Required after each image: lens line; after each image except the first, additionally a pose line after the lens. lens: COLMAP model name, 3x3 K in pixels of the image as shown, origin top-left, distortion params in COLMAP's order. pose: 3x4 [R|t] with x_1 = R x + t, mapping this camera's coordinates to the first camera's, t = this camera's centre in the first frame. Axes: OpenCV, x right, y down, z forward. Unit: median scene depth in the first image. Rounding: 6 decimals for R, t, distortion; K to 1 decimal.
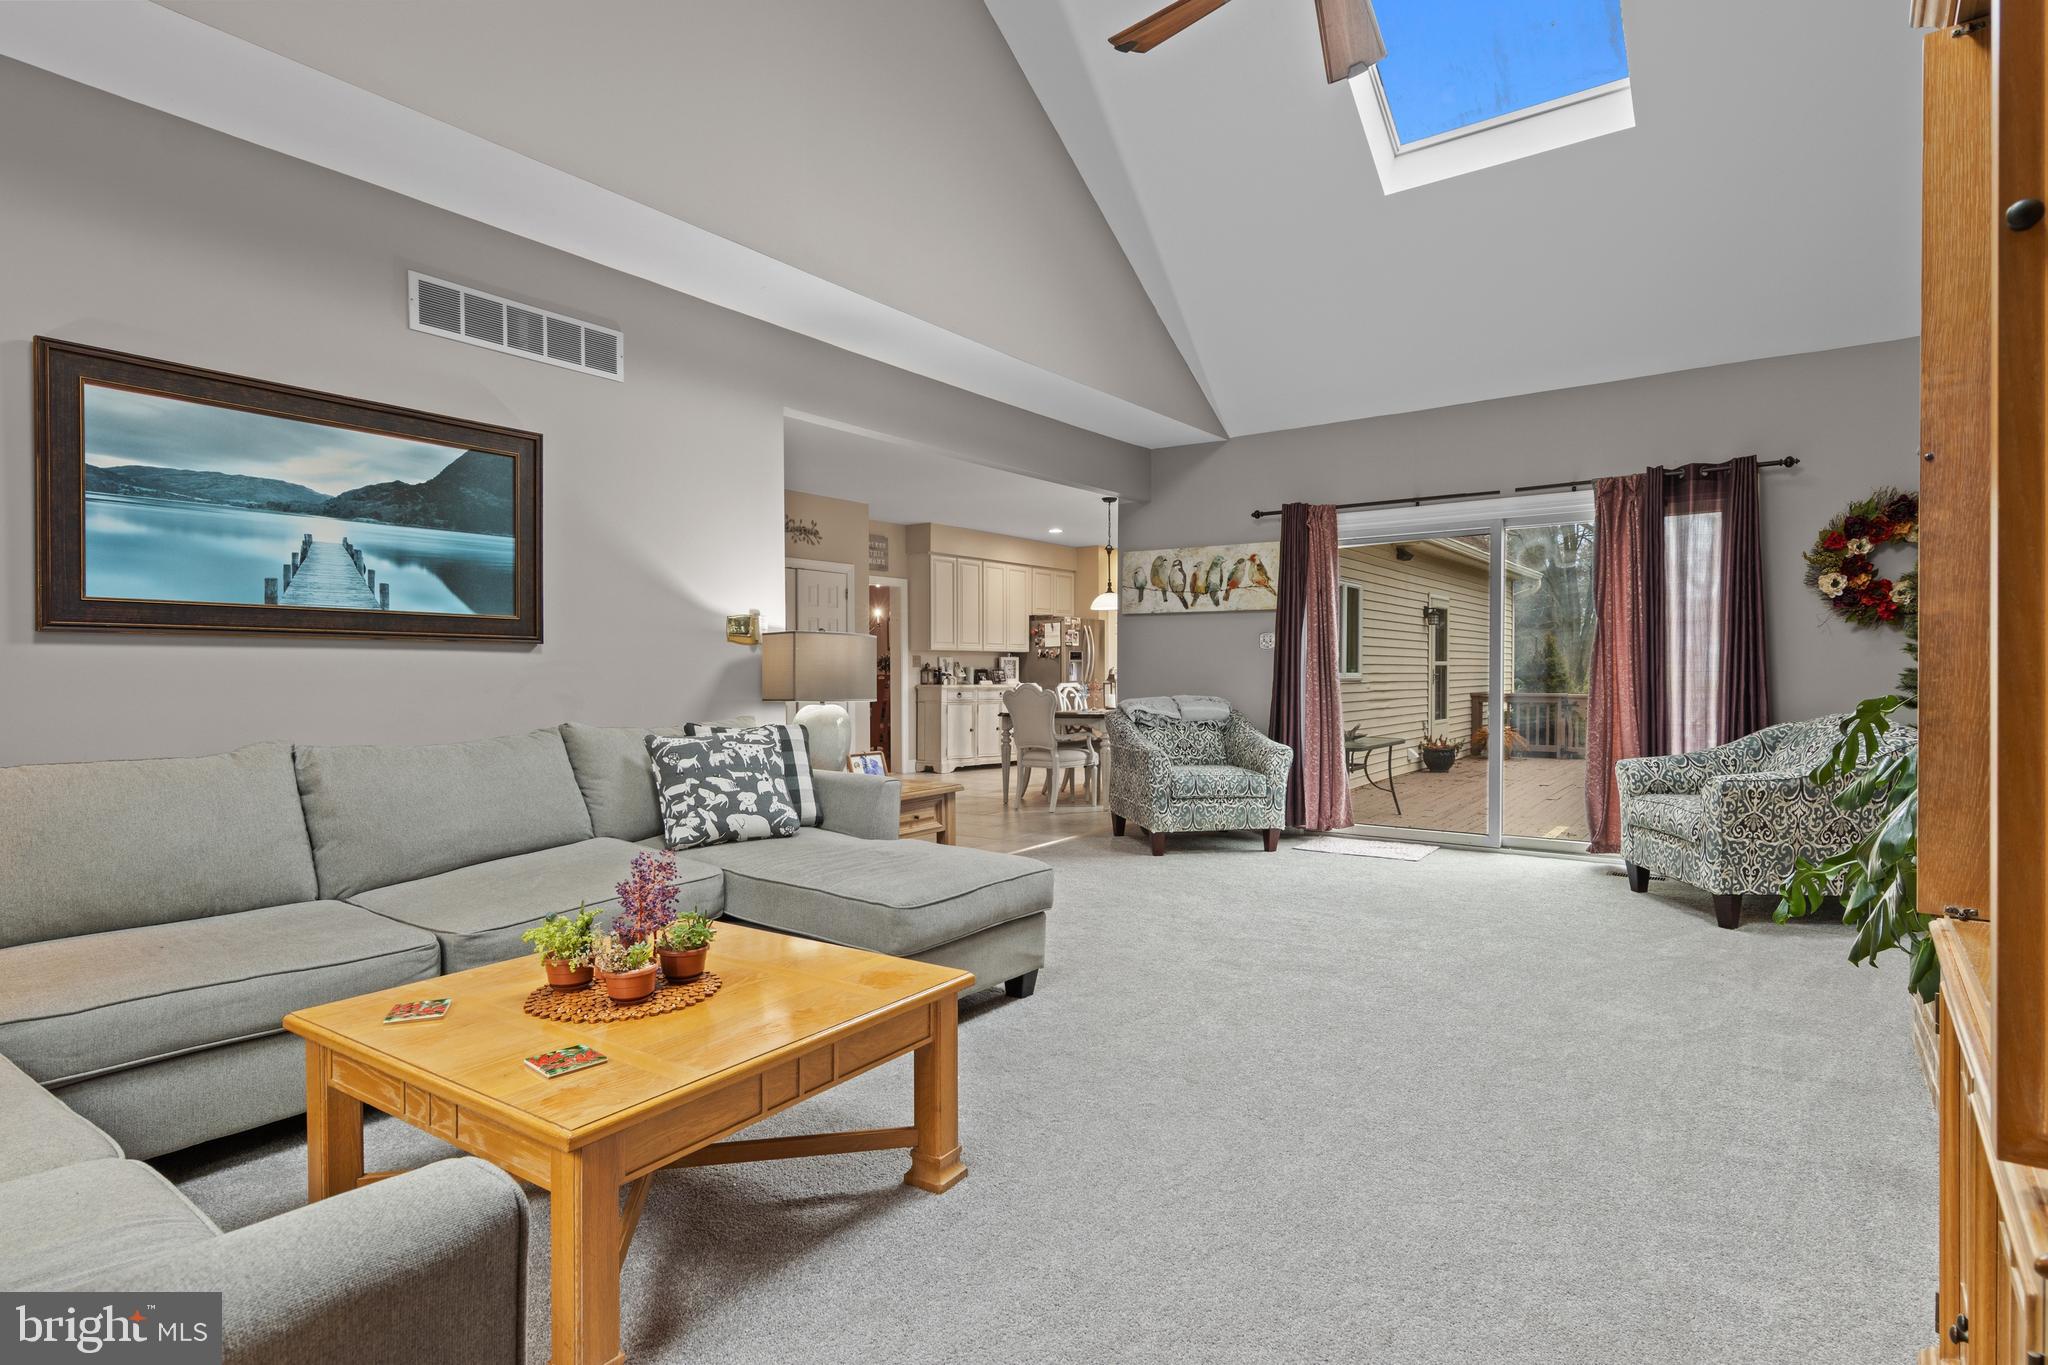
lens RADIAL K [[1068.2, 0, 1025.0], [0, 1068.2, 675.2], [0, 0, 1]] dist [0.011926, 0.000149]
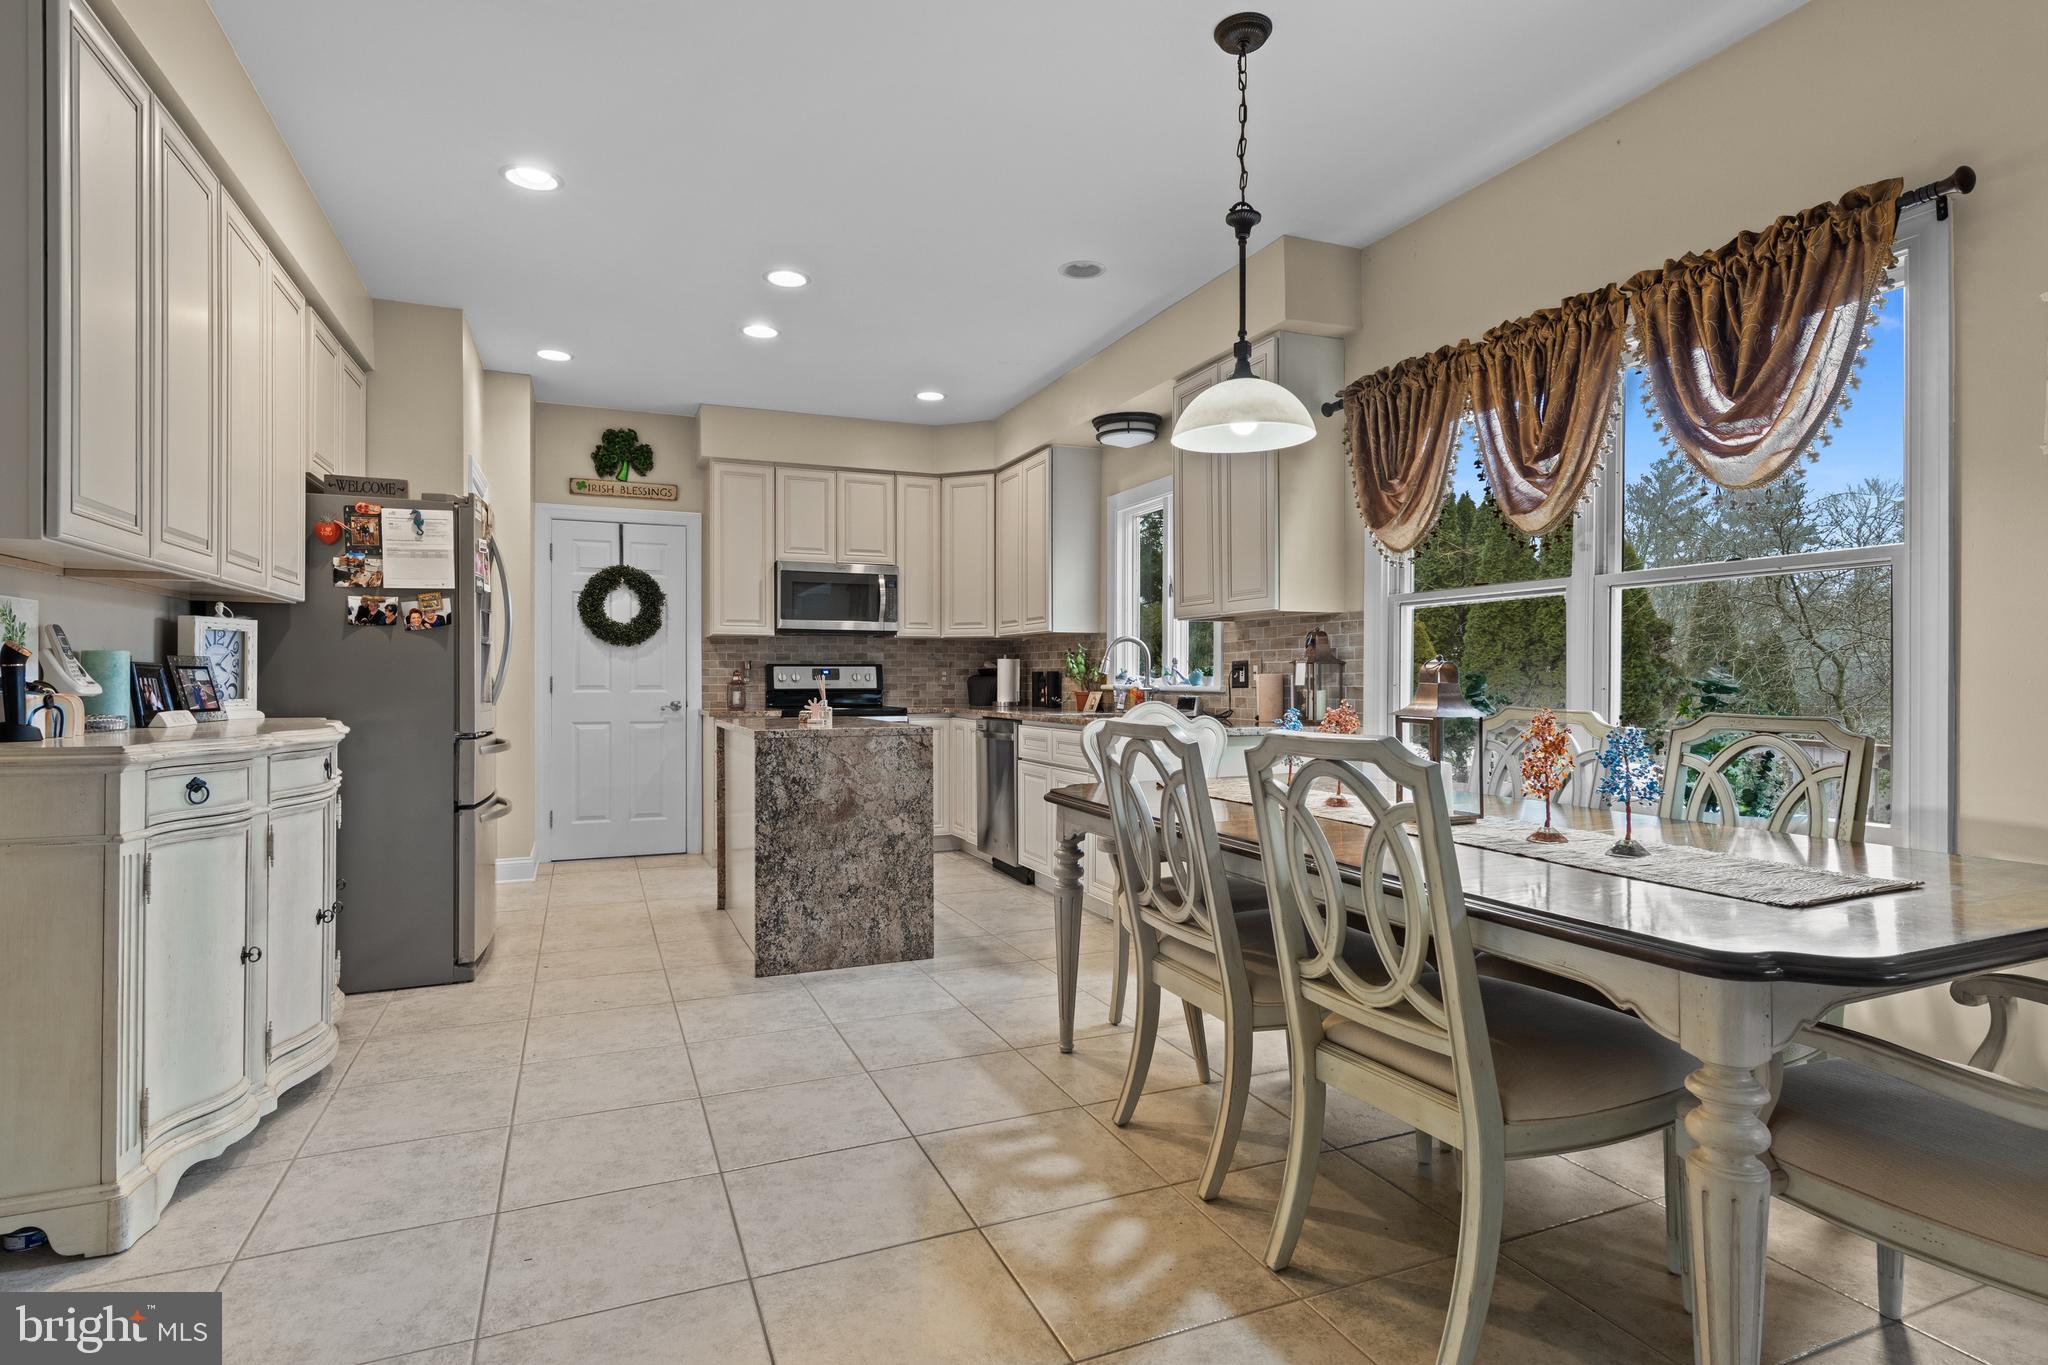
lens RADIAL K [[1050.2, 0, 1026.8], [0, 1050.2, 679.5], [0, 0, 1]] dist [0.012781, -0.003698]
pose [[0.516903, 0.000095, 0.856044, -0.149587], [0.001103, 0.999999, -0.000777, -0.001585], [-0.856044, 0.001346, 0.516902, 0.775851]]
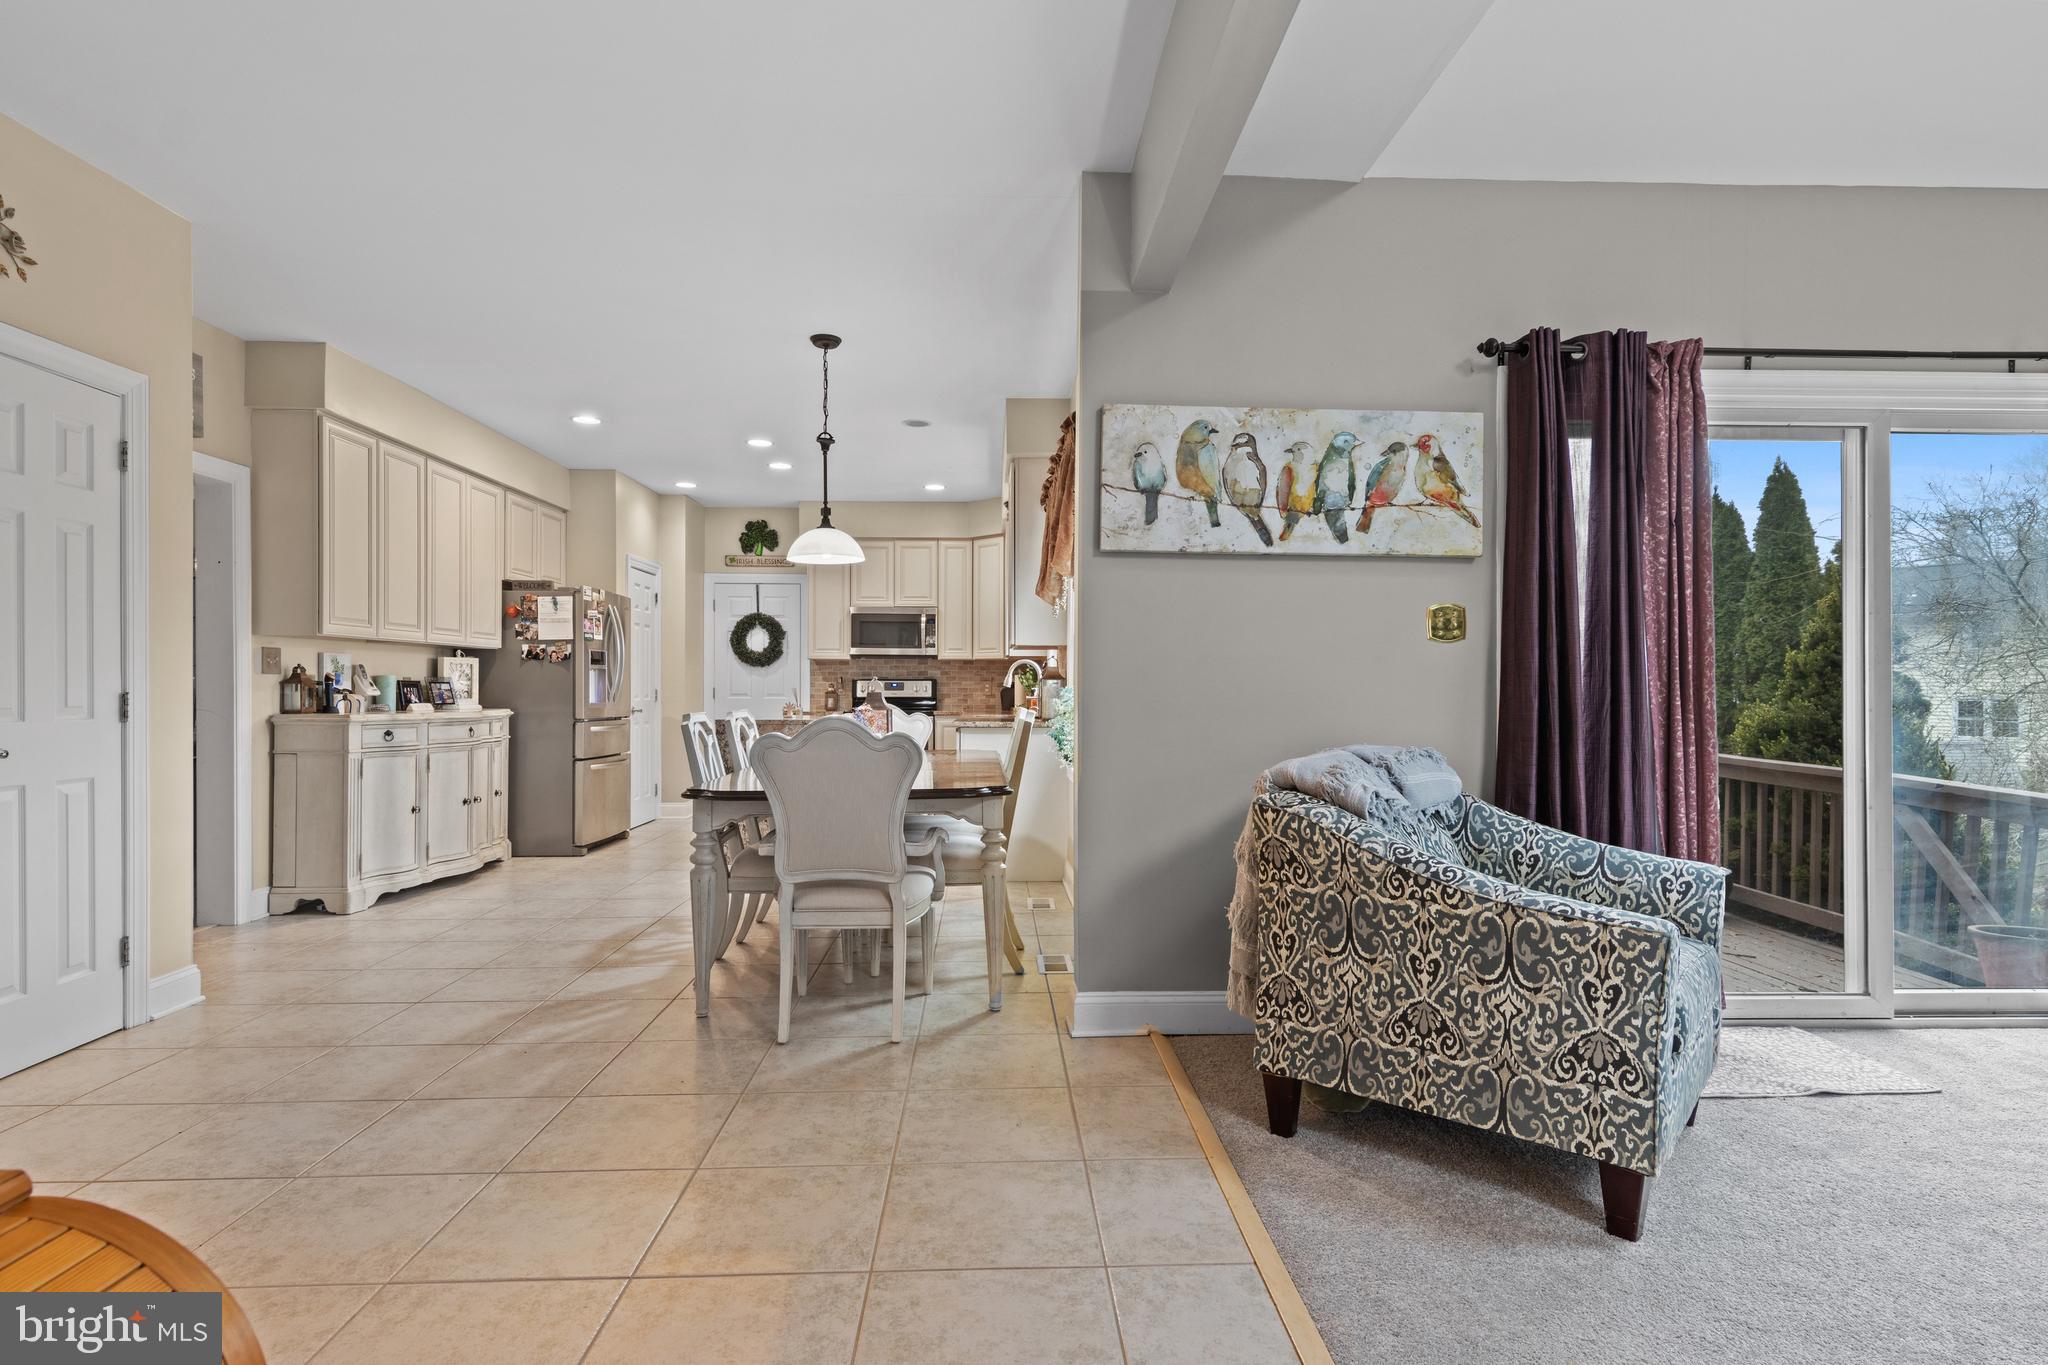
lens RADIAL K [[1053.4, 0, 1030.8], [0, 1053.4, 693.1], [0, 0, 1]] dist [0.012991, -0.000646]
pose [[0.784921, 0.001303, 0.619595, -0.127813], [-0.002703, 0.999995, 0.001322, -0.001257], [-0.619590, -0.002713, 0.784921, 0.473713]]
